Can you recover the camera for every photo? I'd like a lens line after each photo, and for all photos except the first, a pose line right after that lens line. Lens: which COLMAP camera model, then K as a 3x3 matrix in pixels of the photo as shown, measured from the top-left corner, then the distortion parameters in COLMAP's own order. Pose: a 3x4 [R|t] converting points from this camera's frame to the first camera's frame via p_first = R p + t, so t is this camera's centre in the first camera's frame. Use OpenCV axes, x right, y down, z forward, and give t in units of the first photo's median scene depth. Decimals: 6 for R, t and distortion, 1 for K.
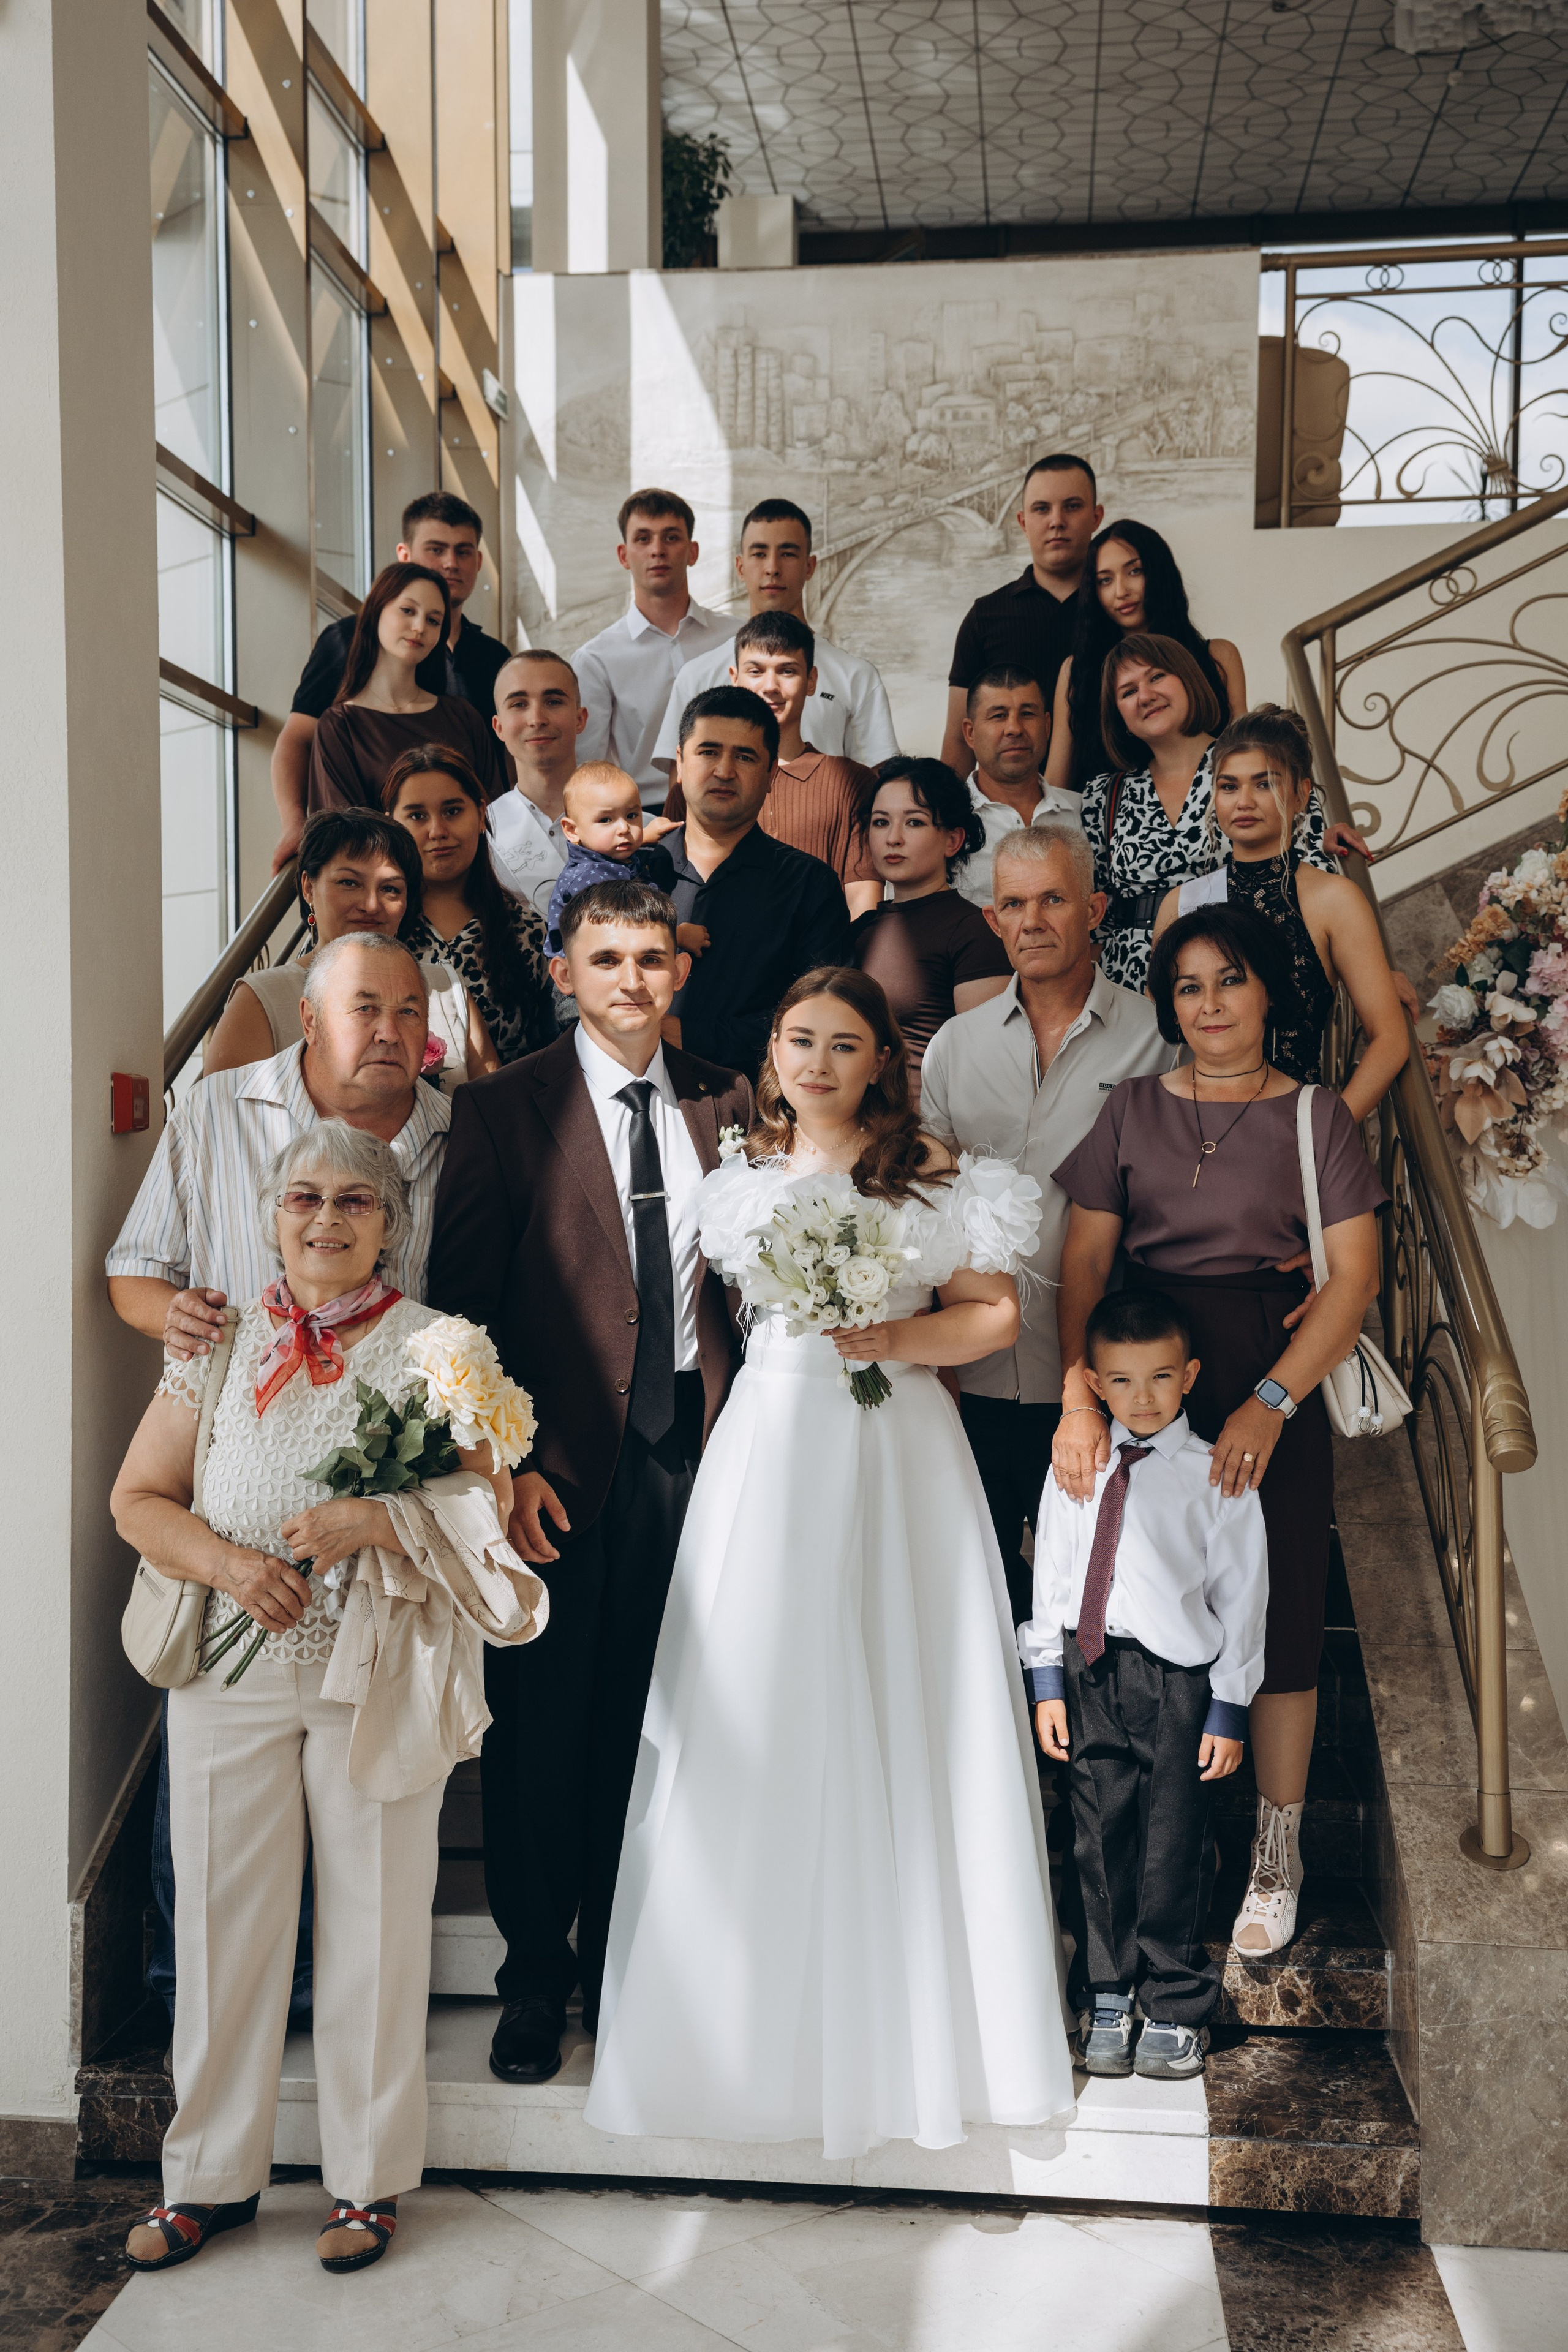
lens RADIAL K [[2859.5, 0, 775.1], [0, 2859.5, 1179.8], [0, 0, 1]] dist [0.181625, 0.000000]
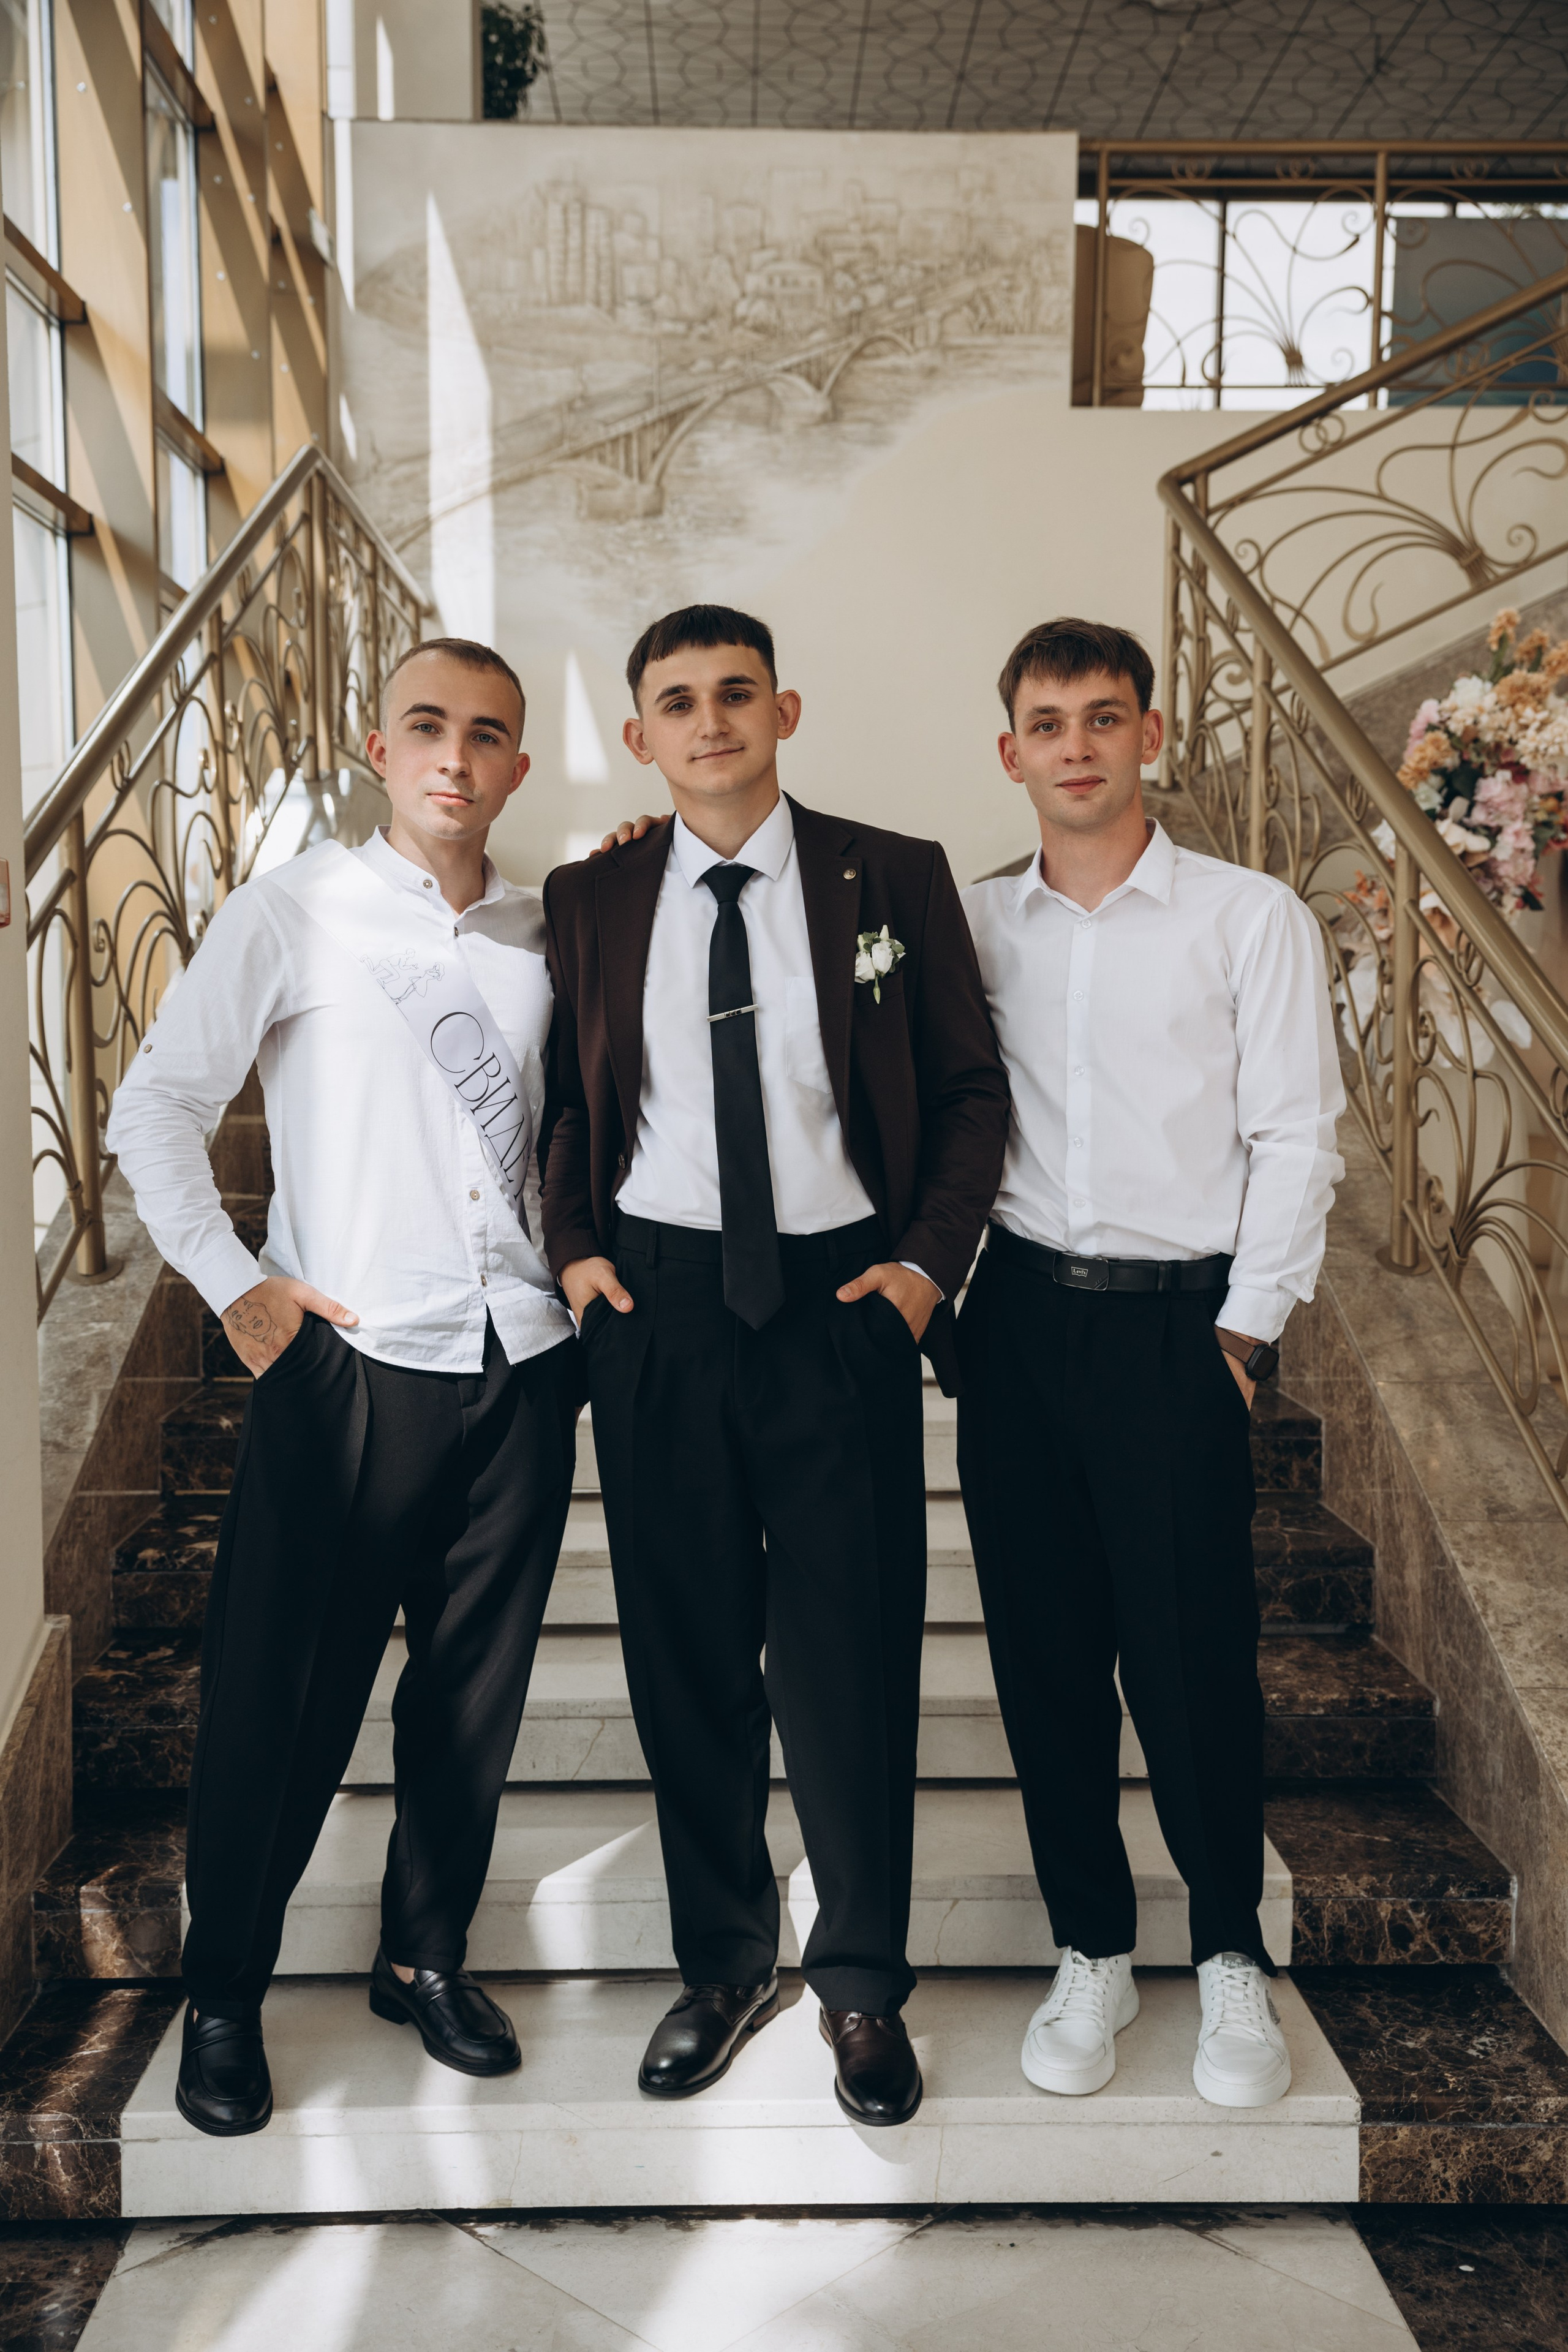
lens RADIAL K [[2290.6, 0, 773.4], [0, 2290.6, 1207.5], [0, 0, 1]] dist [0.086480, 0.000000]
pose [[0.991877, -0.003644, 0.127149, -0.046619], [-0.004155, 0.998128, 0.061020, 0.011590], [-0.127133, -0.061053, 0.990005, 0.171627]]
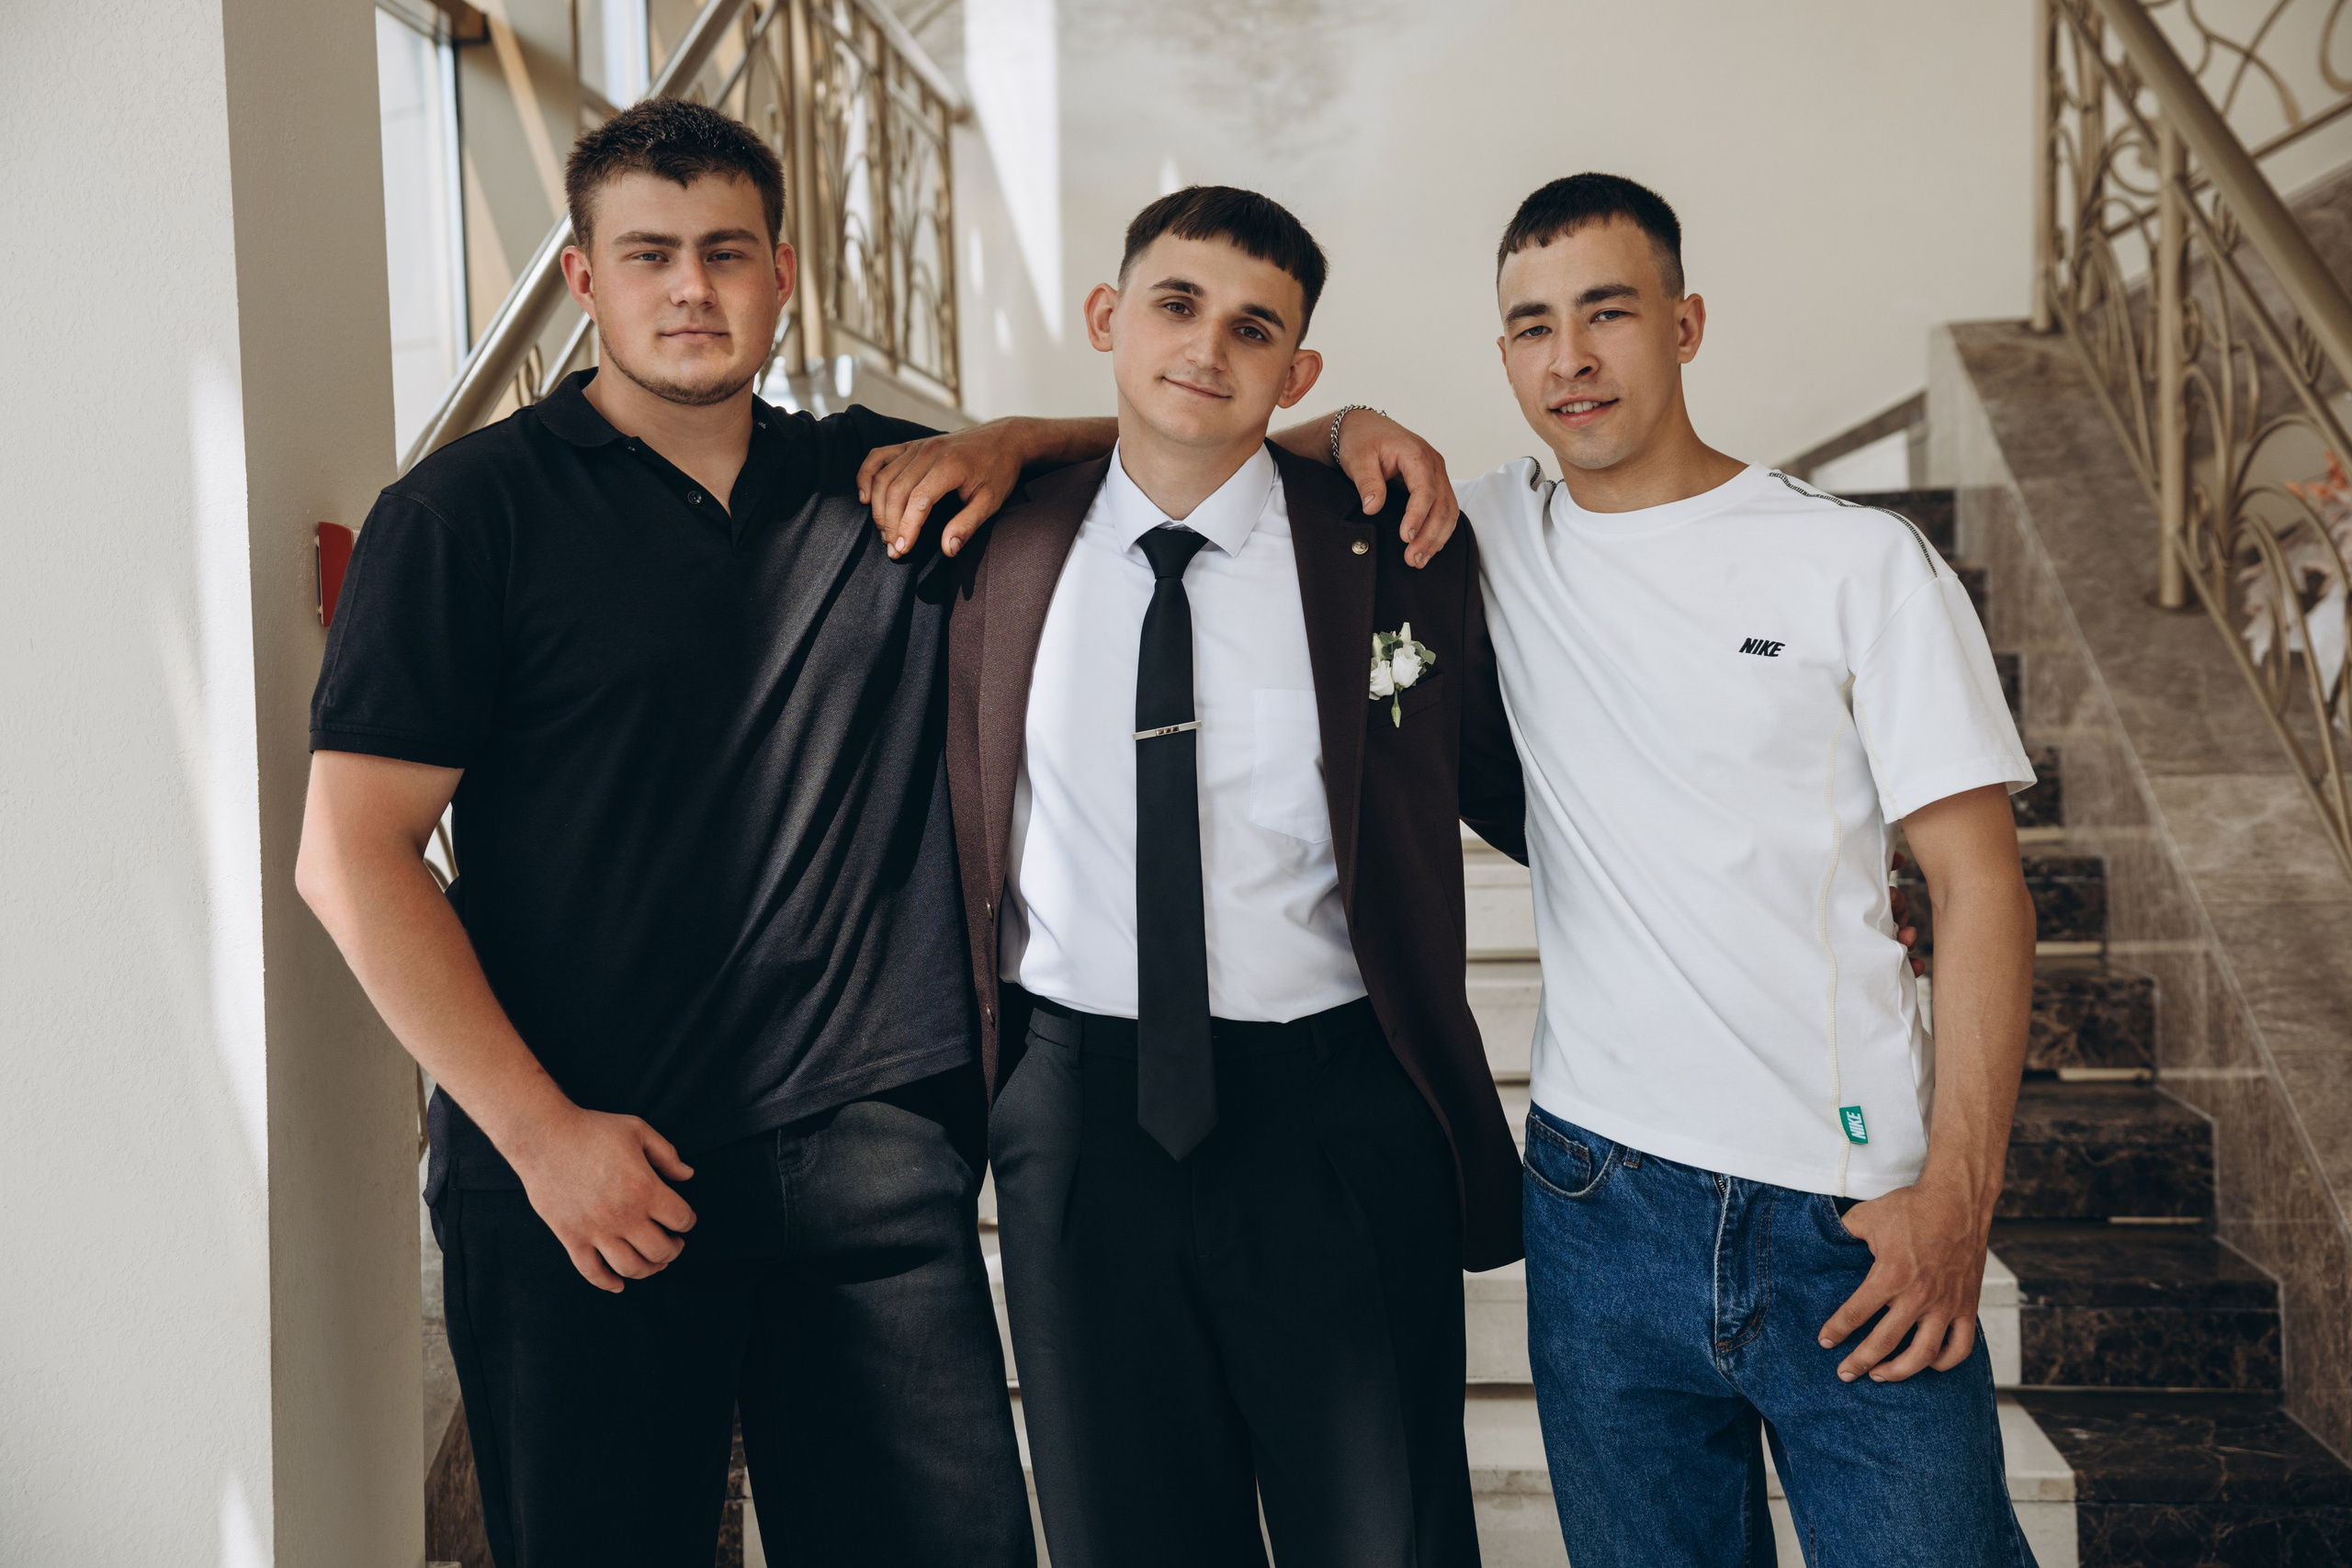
lens RADIAL K [[3497.9, 0, 1120.4], [0, 3497.9, 791.0], [0, 0, 1]] dist [0.237055, 0.000000]
pose [[0.999665, -0.022768, 0.012338, -0.038430], [0.022587, 0.999638, 0.014586, 0.005946], [-0.012666, -0.014302, 0.999817, 0.136432]]
